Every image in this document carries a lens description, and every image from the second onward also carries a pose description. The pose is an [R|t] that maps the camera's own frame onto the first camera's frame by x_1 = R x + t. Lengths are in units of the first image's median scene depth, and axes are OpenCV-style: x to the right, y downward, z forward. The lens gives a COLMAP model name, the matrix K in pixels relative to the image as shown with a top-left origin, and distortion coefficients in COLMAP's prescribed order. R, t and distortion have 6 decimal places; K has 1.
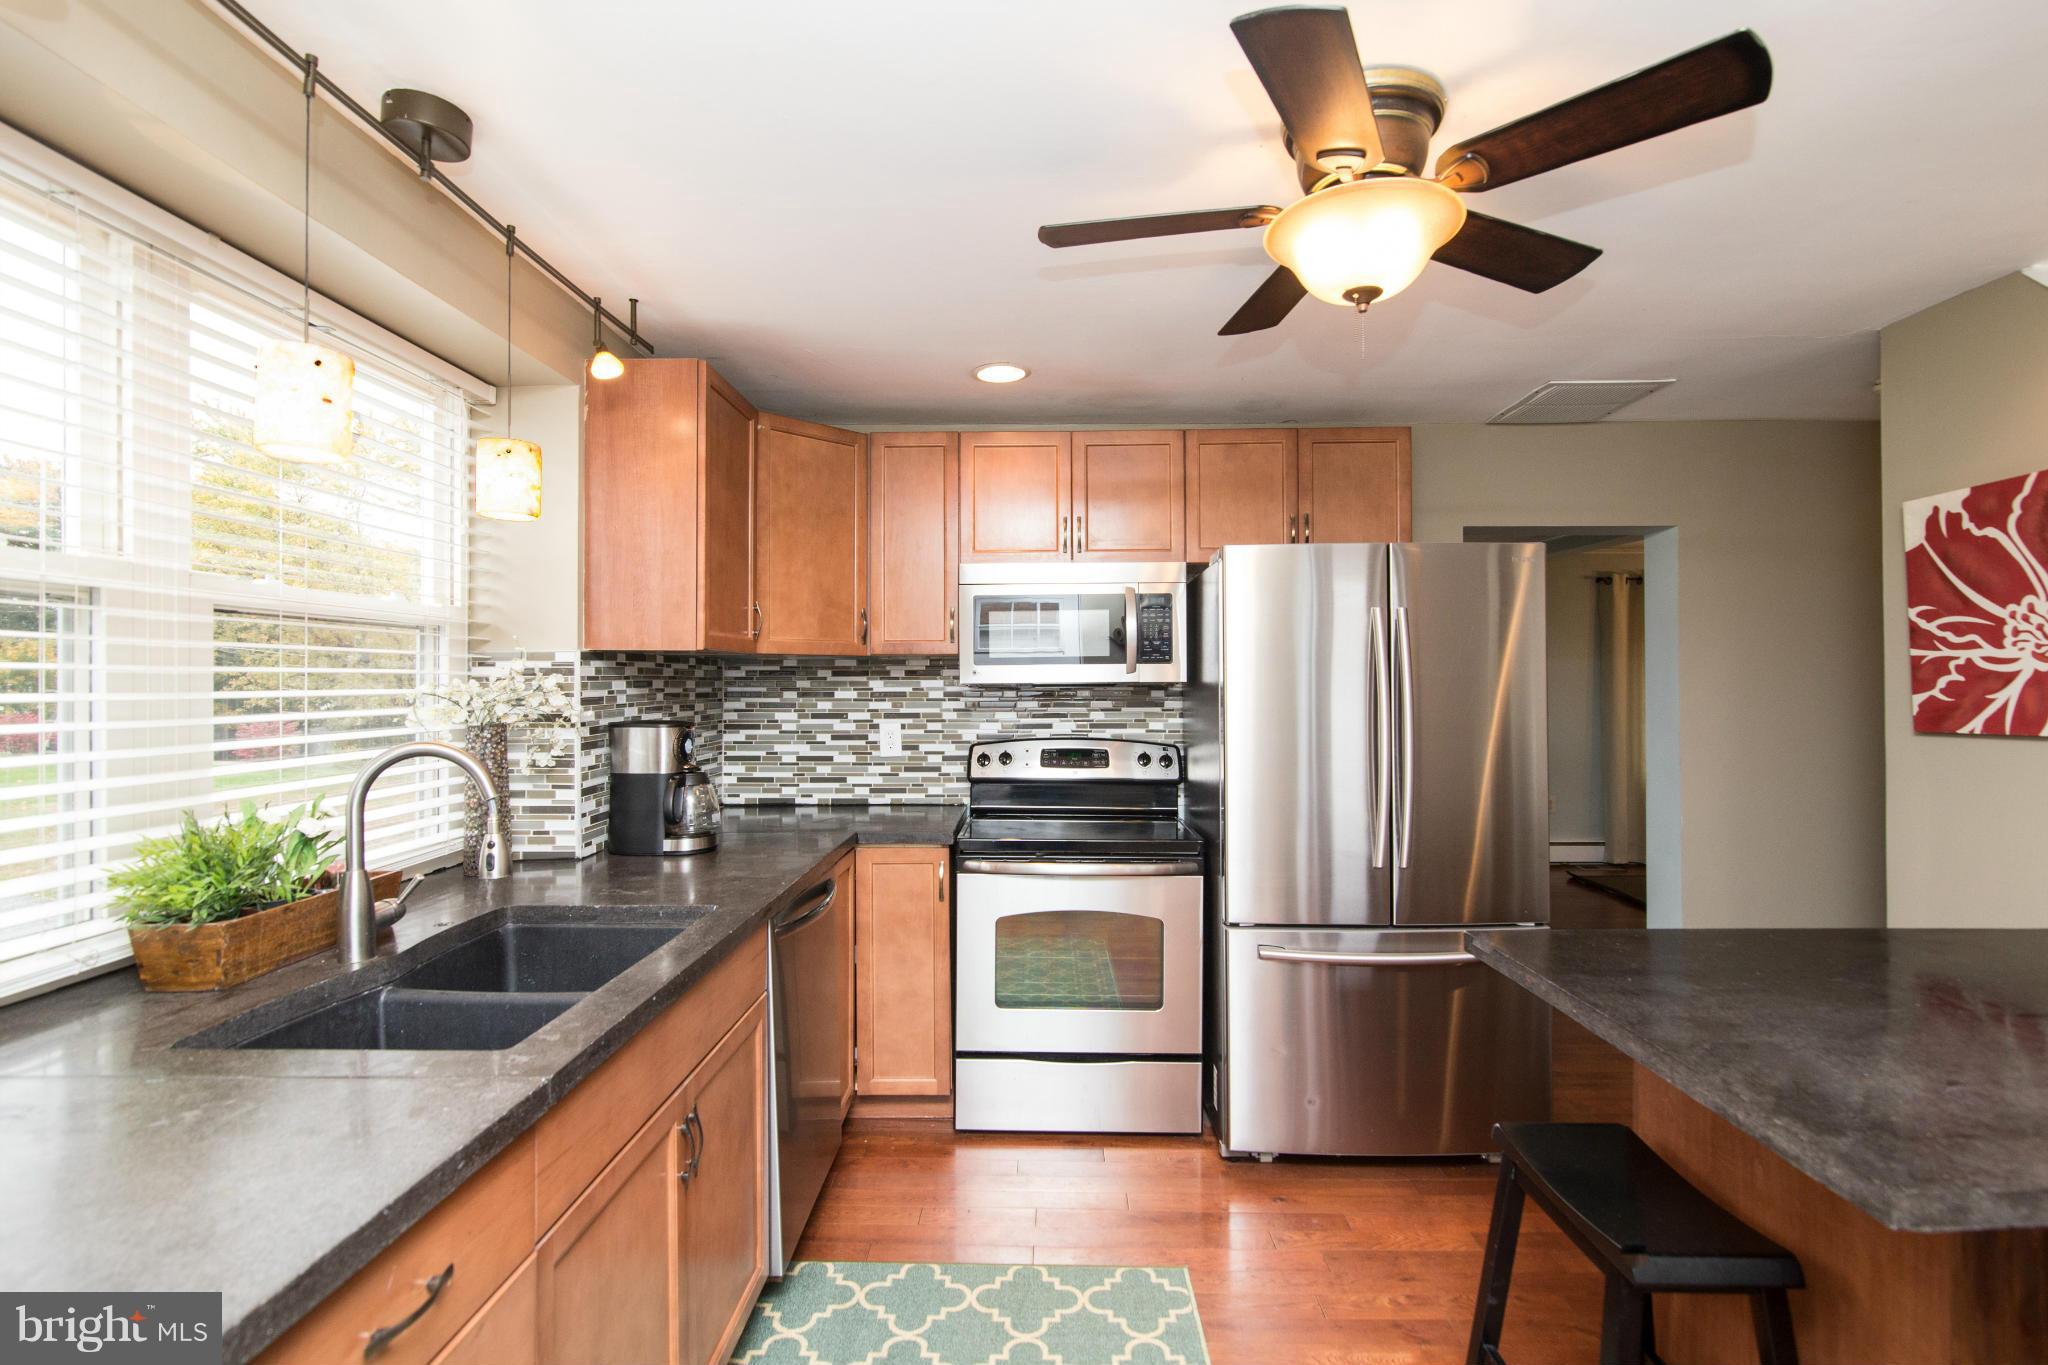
lens RADIAL K [[962.0, 0, 1028.6], [0, 962.0, 664.1], [0, 0, 1]] dist [-0.000537, 0.000009]
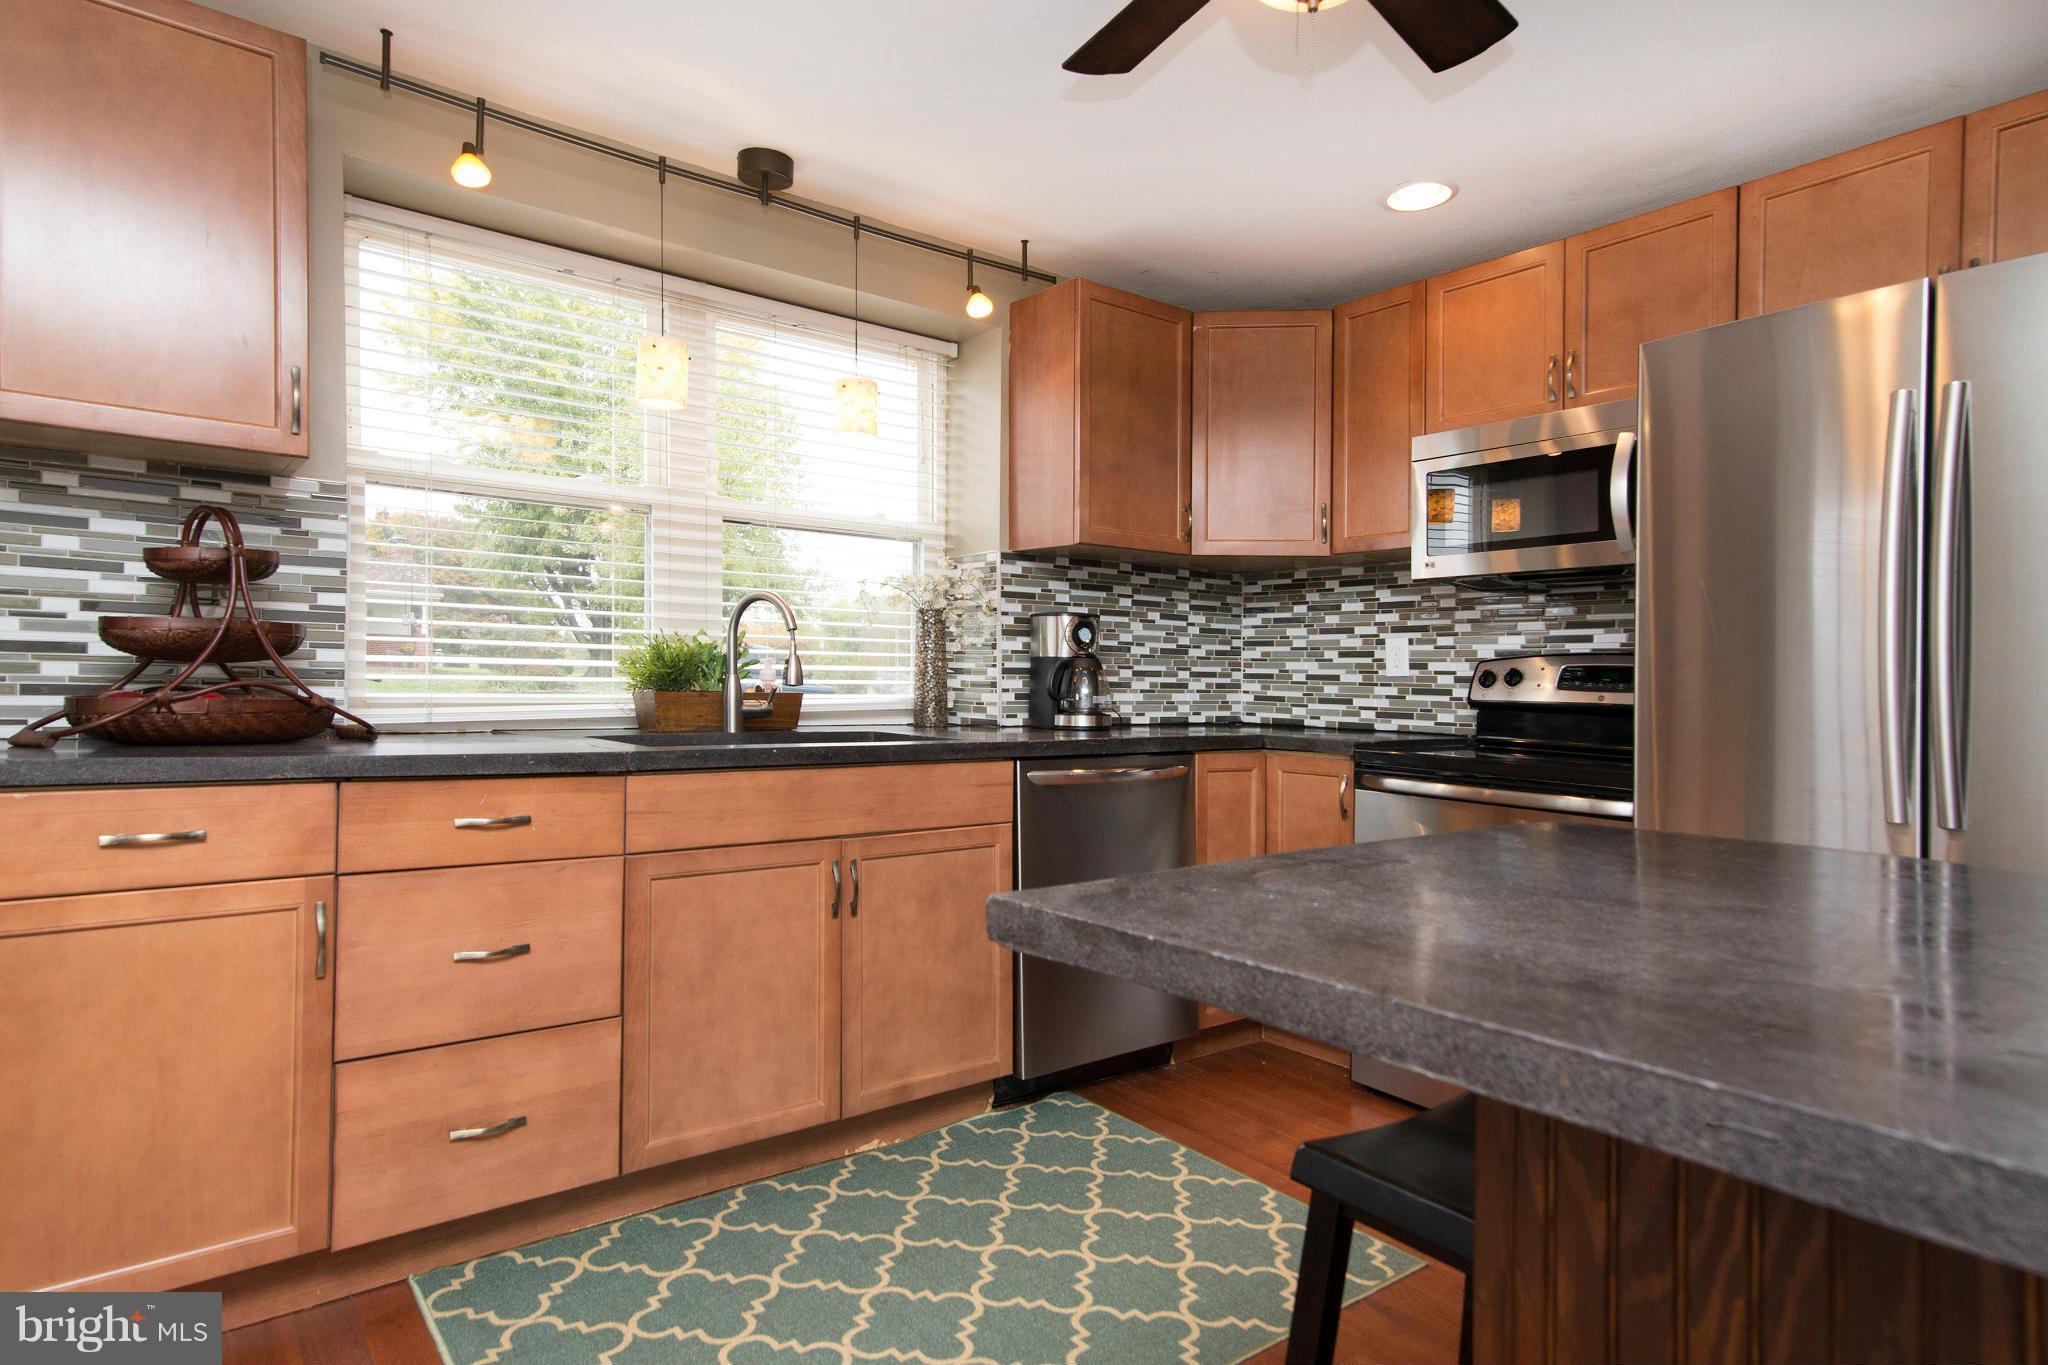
lens RADIAL K [[1121.6, 0, 1024.0], [0, 1121.6, 682.5], [0, 0, 1]] dist [-0.000736, 0.000006]
pose [[0.624584, 0.013552, -0.780840, 0.437492], [-0.002142, 0.999875, 0.015640, 0.086883], [0.780955, -0.008096, 0.624535, 0.106522]]
